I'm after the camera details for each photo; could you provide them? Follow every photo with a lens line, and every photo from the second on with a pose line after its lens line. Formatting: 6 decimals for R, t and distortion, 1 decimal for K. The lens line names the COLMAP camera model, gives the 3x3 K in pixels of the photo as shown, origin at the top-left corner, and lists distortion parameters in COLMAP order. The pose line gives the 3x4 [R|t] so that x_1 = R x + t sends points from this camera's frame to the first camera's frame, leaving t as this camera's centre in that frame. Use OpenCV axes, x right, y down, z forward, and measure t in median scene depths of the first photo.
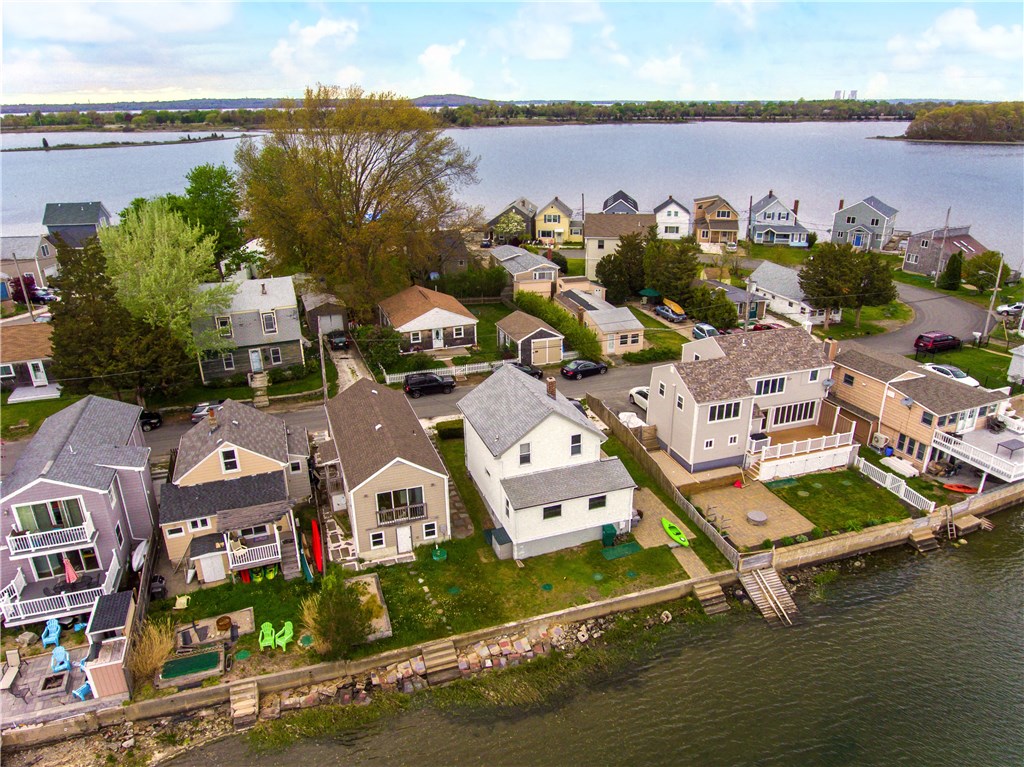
lens RADIAL K [[704.7, 0, 523.0], [0, 704.7, 388.4], [0, 0, 1]] dist [-0.042047, 0.035420]
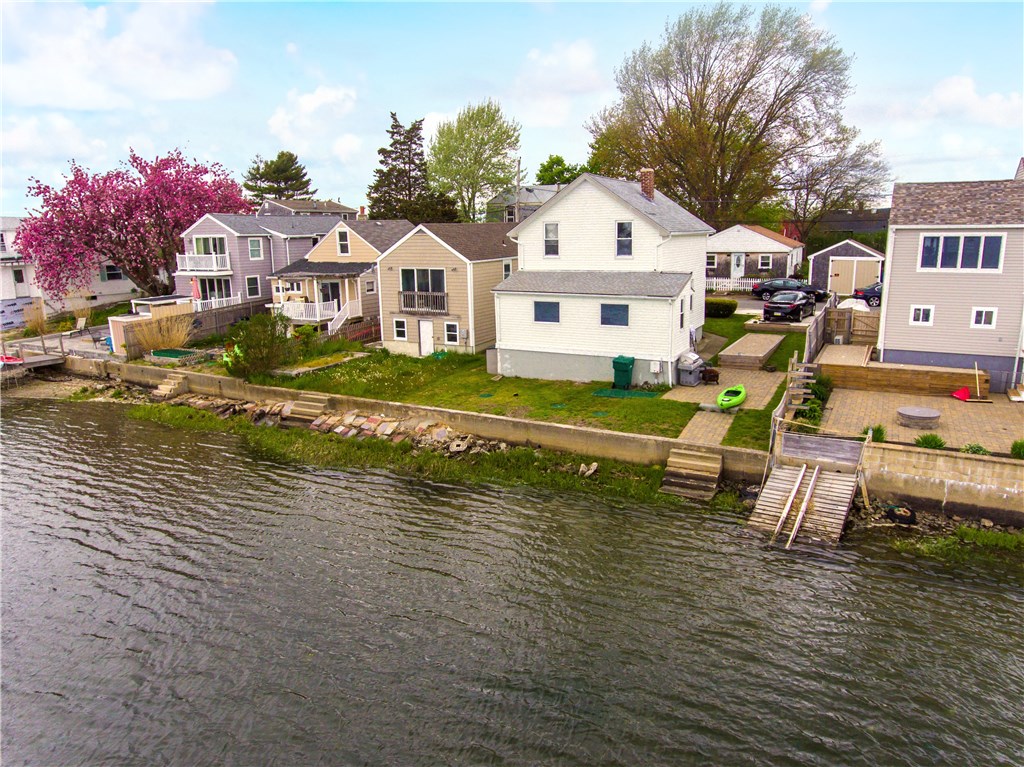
lens RADIAL K [[704.7, 0, 521.6], [0, 704.7, 384.5], [0, 0, 1]] dist [-0.042047, 0.035420]
pose [[0.675070, 0.154107, -0.721478, 0.531373], [-0.272010, 0.961034, -0.049238, 0.282118], [0.685777, 0.229488, 0.690684, 0.513832]]
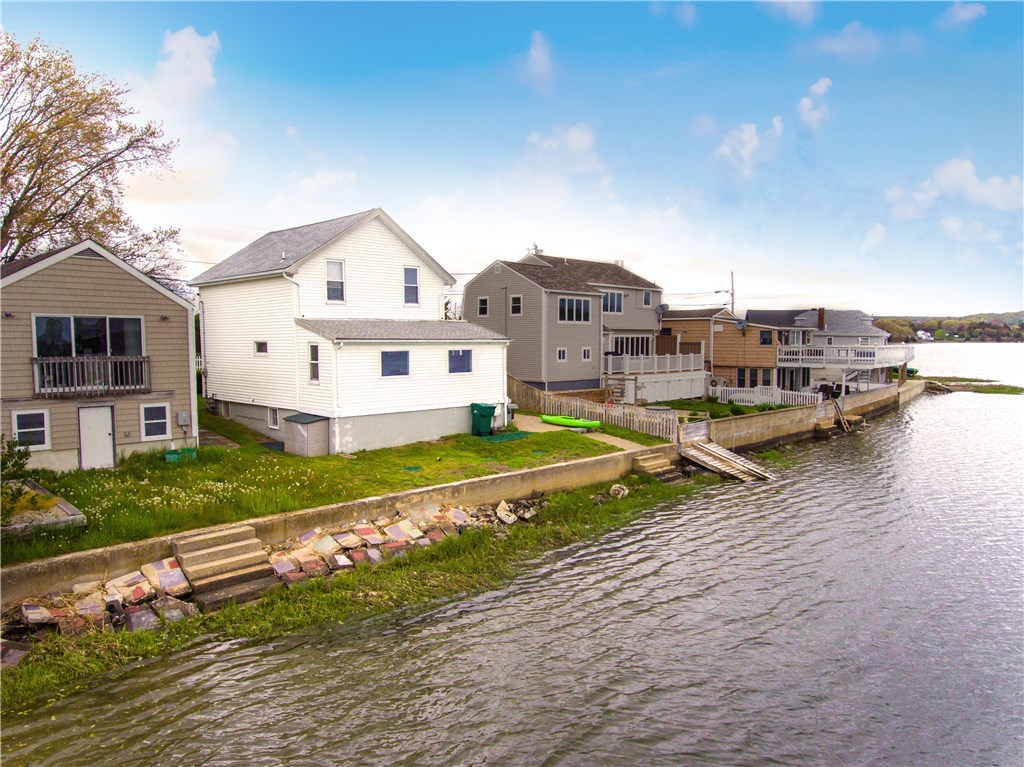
lens RADIAL K [[704.7, 0, 526.3], [0, 704.7, 392.7], [0, 0, 1]] dist [-0.042047, 0.035420]
pose [[0.894774, -0.029436, 0.445548, -0.118672], [0.166724, 0.947683, -0.272214, 0.368938], [-0.414225, 0.317854, 0.852870, 0.465991]]
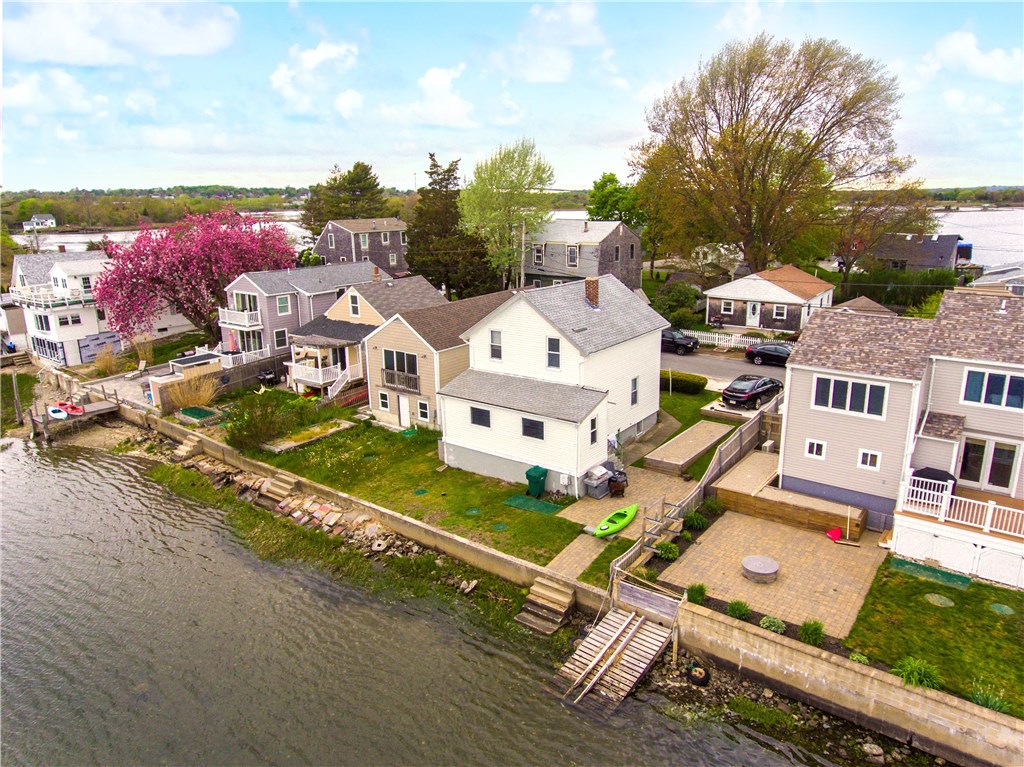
lens RADIAL K [[704.7, 0, 520.6], [0, 704.7, 384.2], [0, 0, 1]] dist [-0.042047, 0.035420]
pose [[0.552609, 0.214612, -0.805336, 0.677368], [-0.309504, 0.950023, 0.040792, 0.094463], [0.773842, 0.226712, 0.591414, 0.559929]]
